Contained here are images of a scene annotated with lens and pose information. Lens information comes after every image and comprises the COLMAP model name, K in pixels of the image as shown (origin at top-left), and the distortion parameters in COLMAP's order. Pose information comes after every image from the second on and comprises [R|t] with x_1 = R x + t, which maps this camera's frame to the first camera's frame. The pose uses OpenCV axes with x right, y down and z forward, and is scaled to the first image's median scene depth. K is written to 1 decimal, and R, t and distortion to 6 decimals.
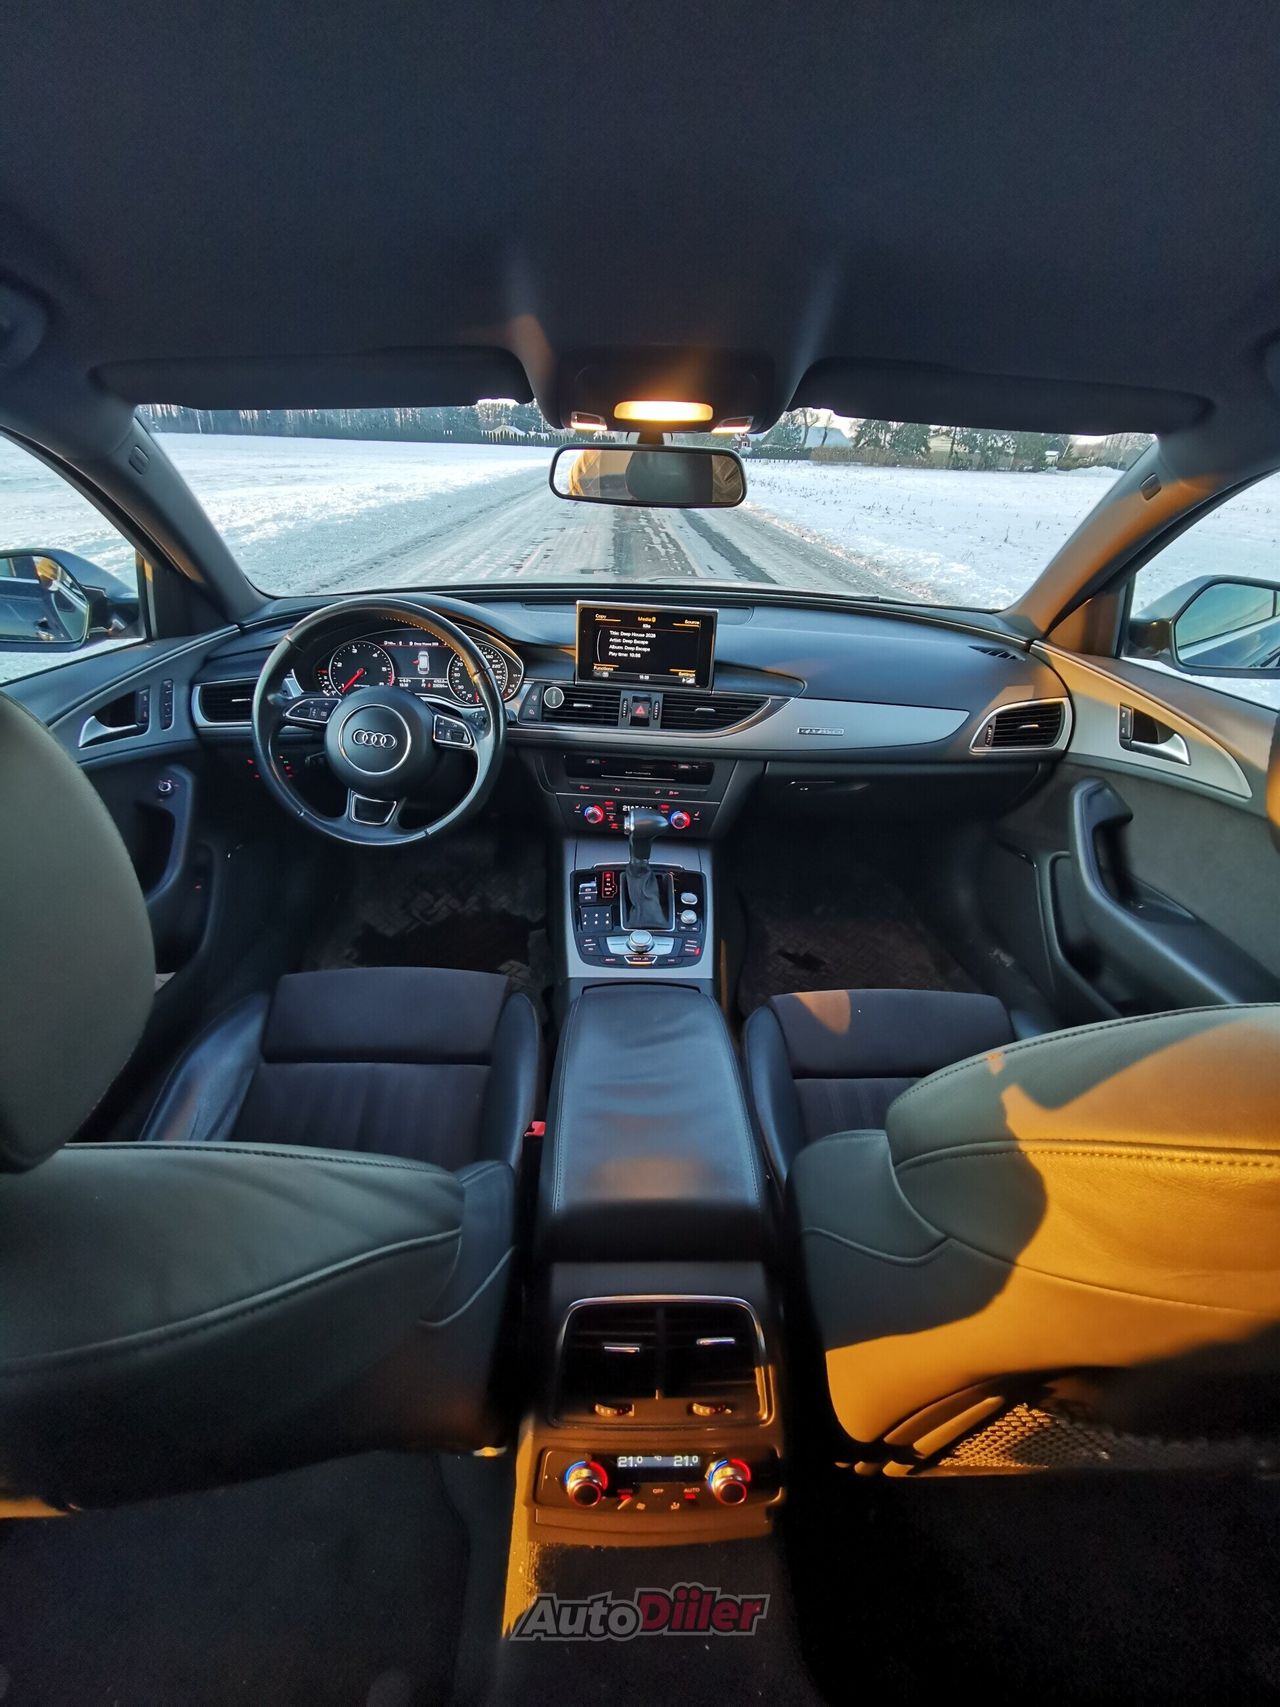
lens RADIAL K [[794.3, 0, 649.7], [0, 794.3, 846.7], [0, 0, 1]] dist [-0.003810, -0.003800]
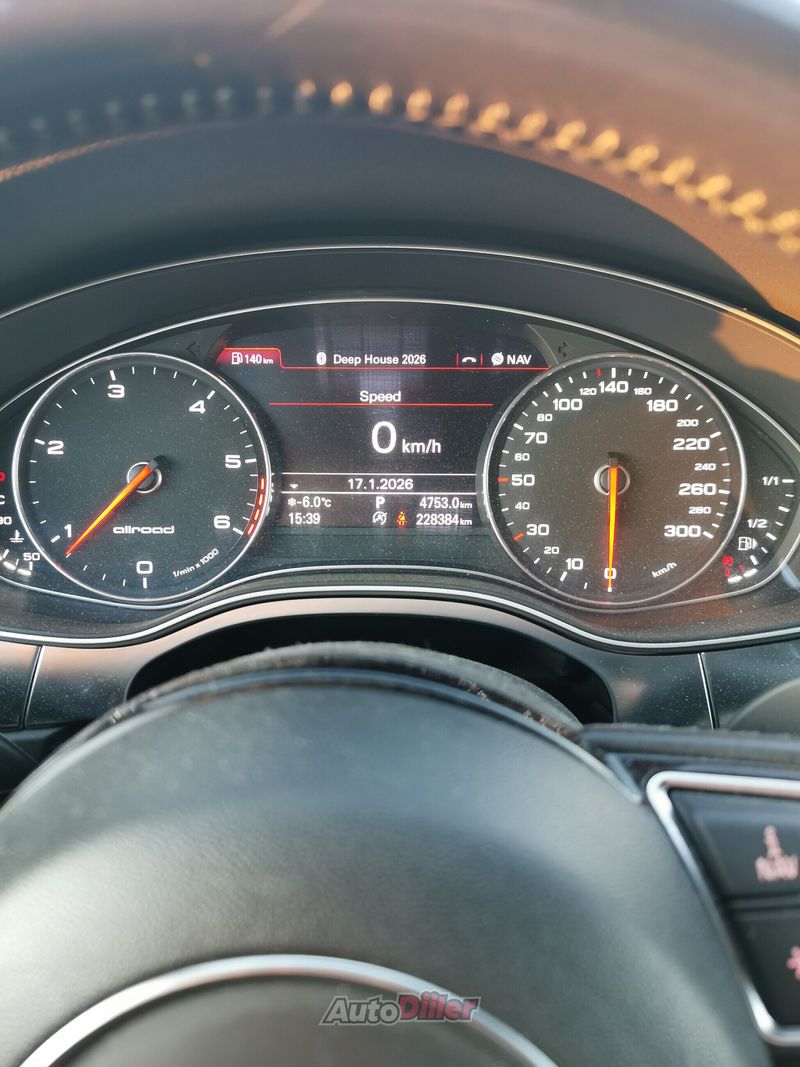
lens RADIAL K [[844.8, 0, 398.1], [0, 844.8, 534.2], [0, 0, 1]] dist [0.007271, 0.001125]
pose [[0.998982, -0.008343, -0.044333, -0.271583], [0.006334, 0.998955, -0.045254, -0.188686], [0.044664, 0.044927, 0.997991, 0.739009]]
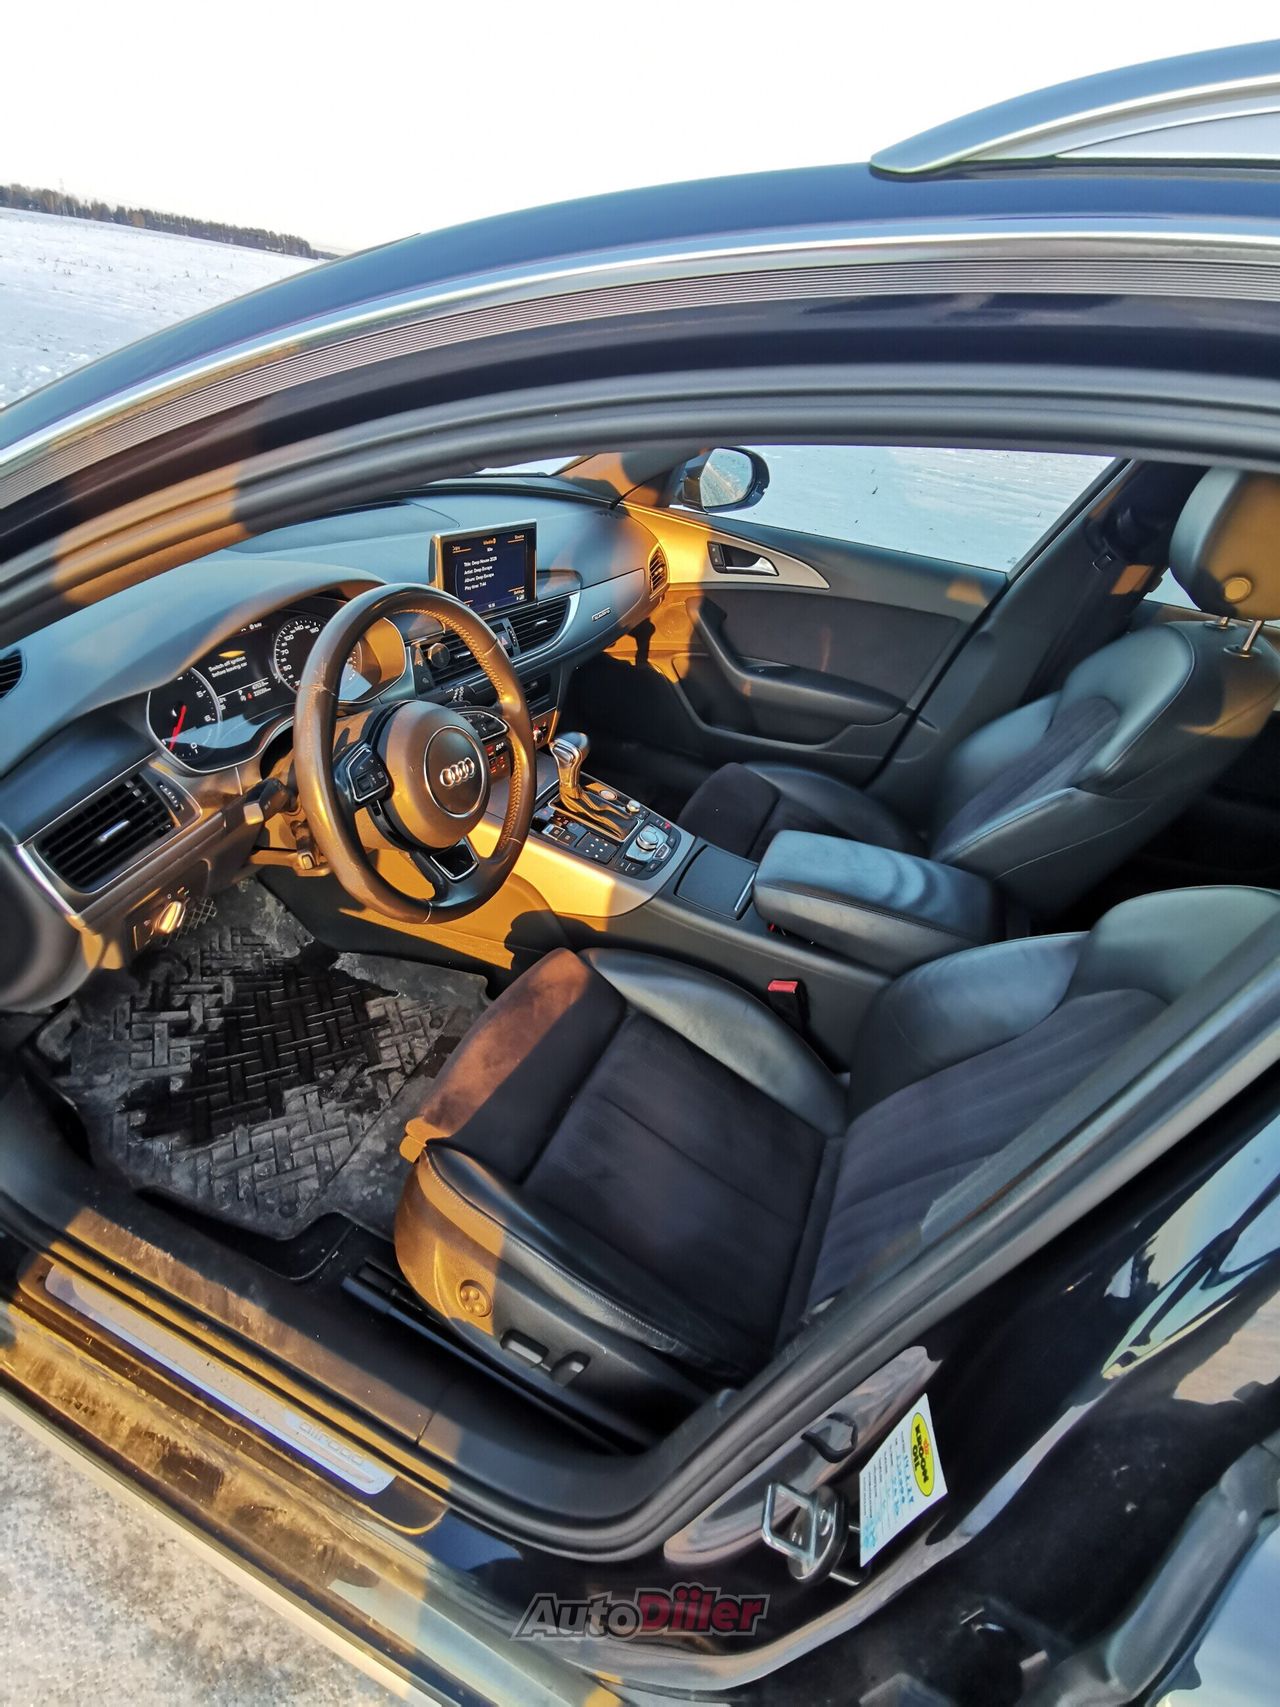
lens RADIAL K [[794.3, 0, 641.4], [0, 794.3, 857.8], [0, 0, 1]] dist [-0.003810, -0.003800]
pose [[0.406153, -0.493573, 0.769042, -0.750468], [0.284253, 0.868070, 0.407007, -0.268812], [-0.868470, 0.053295, 0.492869, 0.380901]]
